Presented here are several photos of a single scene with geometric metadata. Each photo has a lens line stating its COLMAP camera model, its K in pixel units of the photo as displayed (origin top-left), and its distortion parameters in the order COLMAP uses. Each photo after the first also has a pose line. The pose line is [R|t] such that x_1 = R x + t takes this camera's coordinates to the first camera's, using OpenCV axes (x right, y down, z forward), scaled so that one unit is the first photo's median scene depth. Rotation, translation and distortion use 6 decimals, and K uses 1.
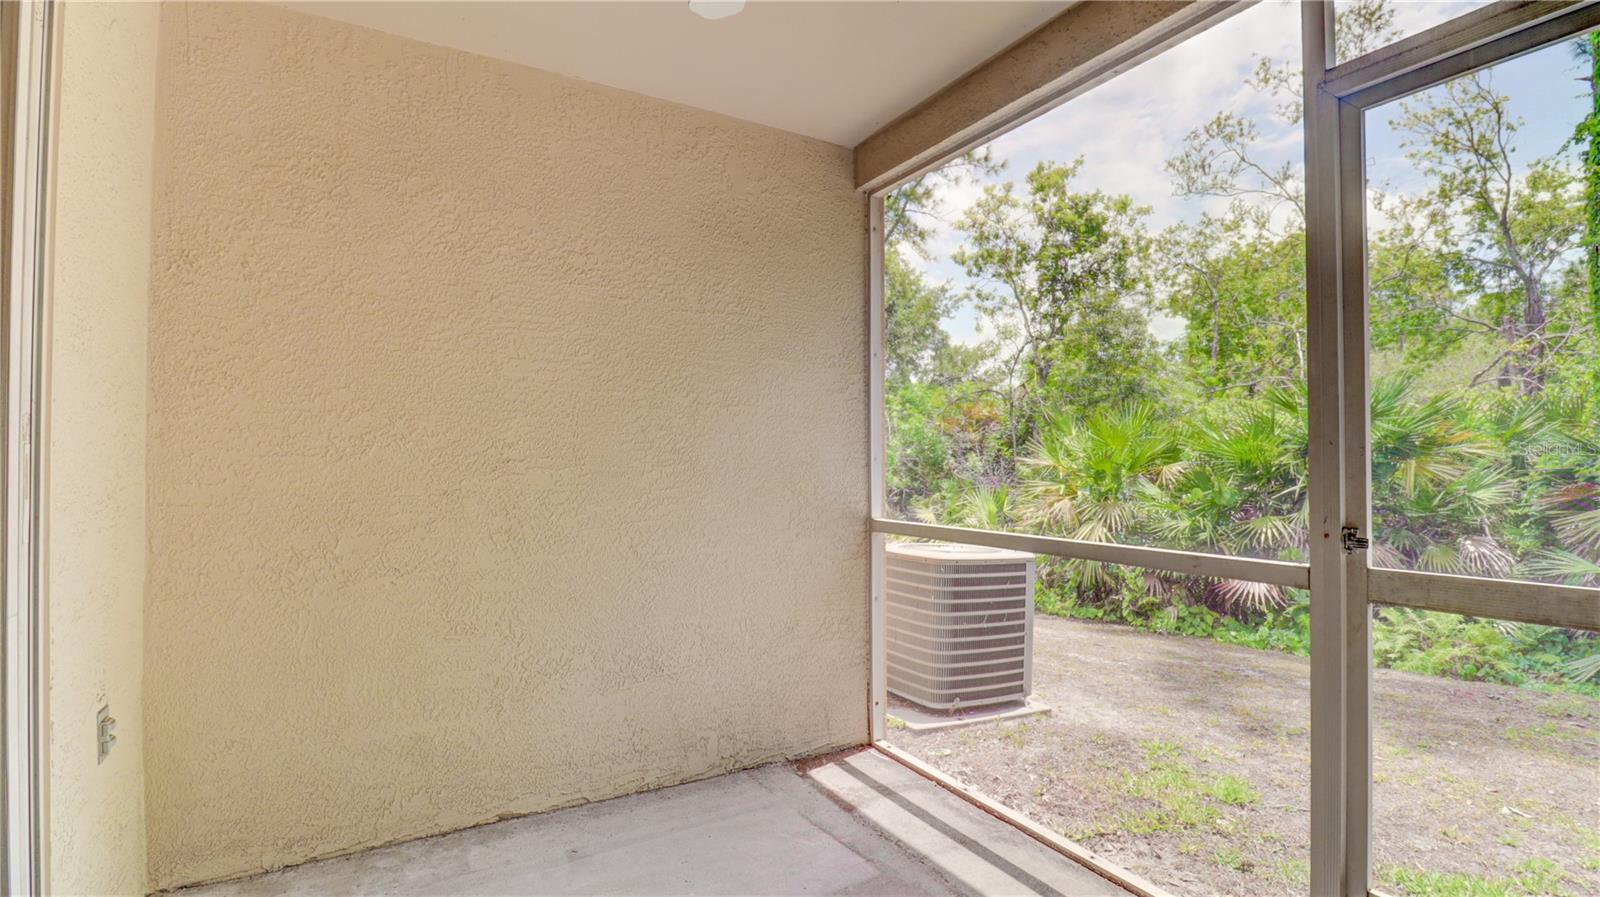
lens RADIAL K [[761.6, 0, 807.5], [0, 761.6, 449.1], [0, 0, 1]] dist [0.000651, -0.013310]
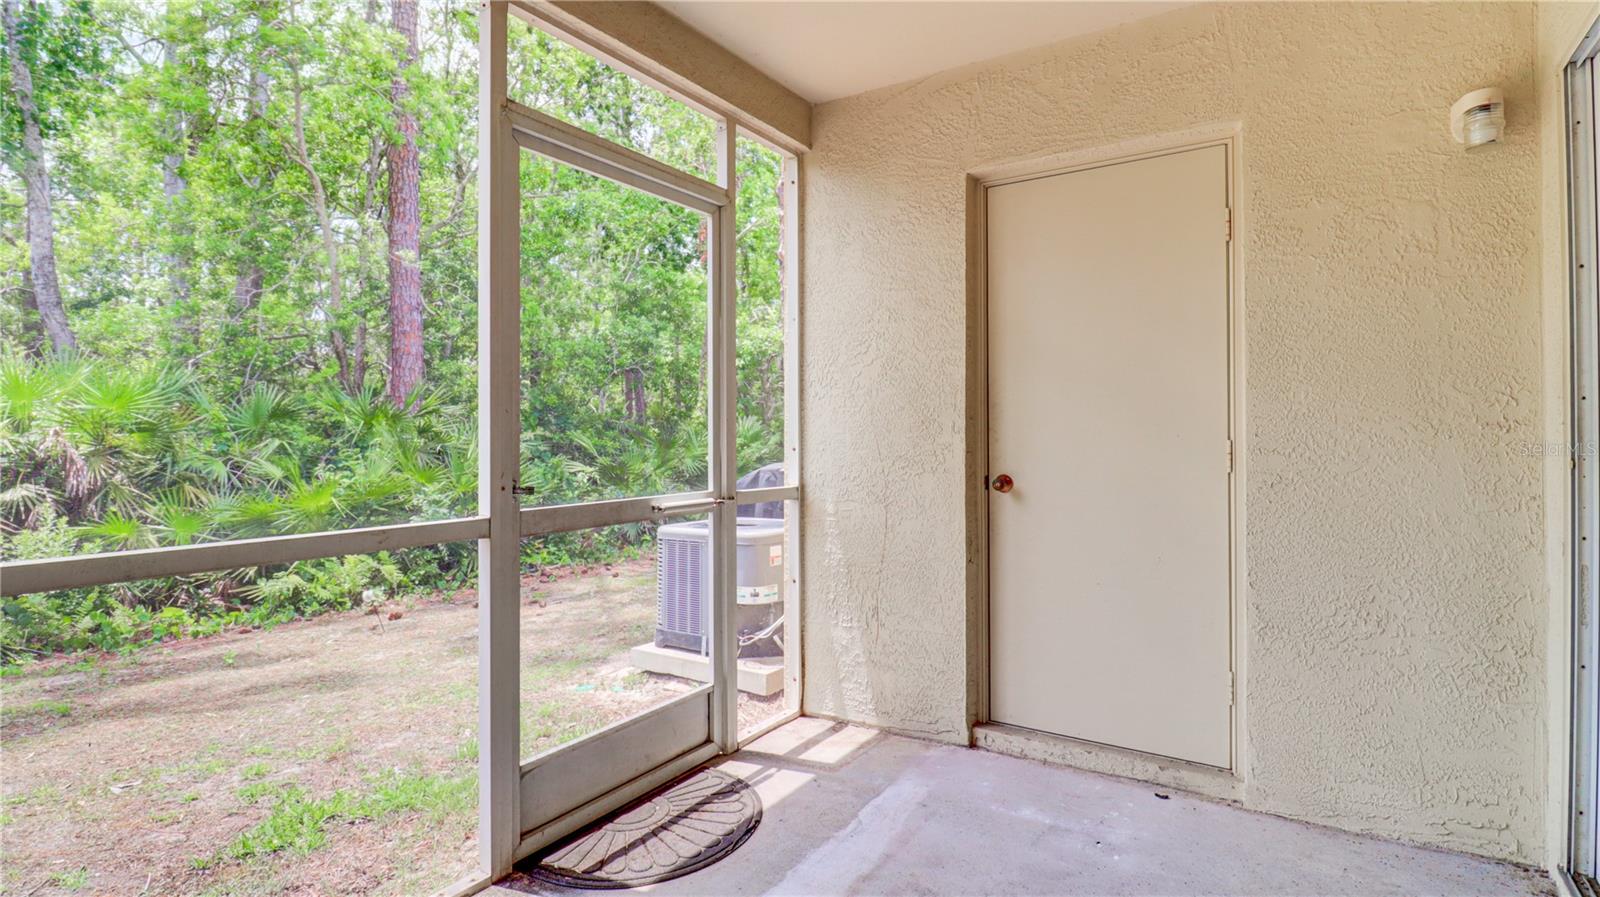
lens RADIAL K [[779.2, 0, 829.4], [0, 779.2, 416.0], [0, 0, 1]] dist [0.002855, -0.013086]
pose [[-0.465860, 0.016882, 0.884698, -0.628641], [-0.015103, 0.999521, -0.027025, 0.024619], [-0.884730, -0.025952, -0.465381, 1.098111]]
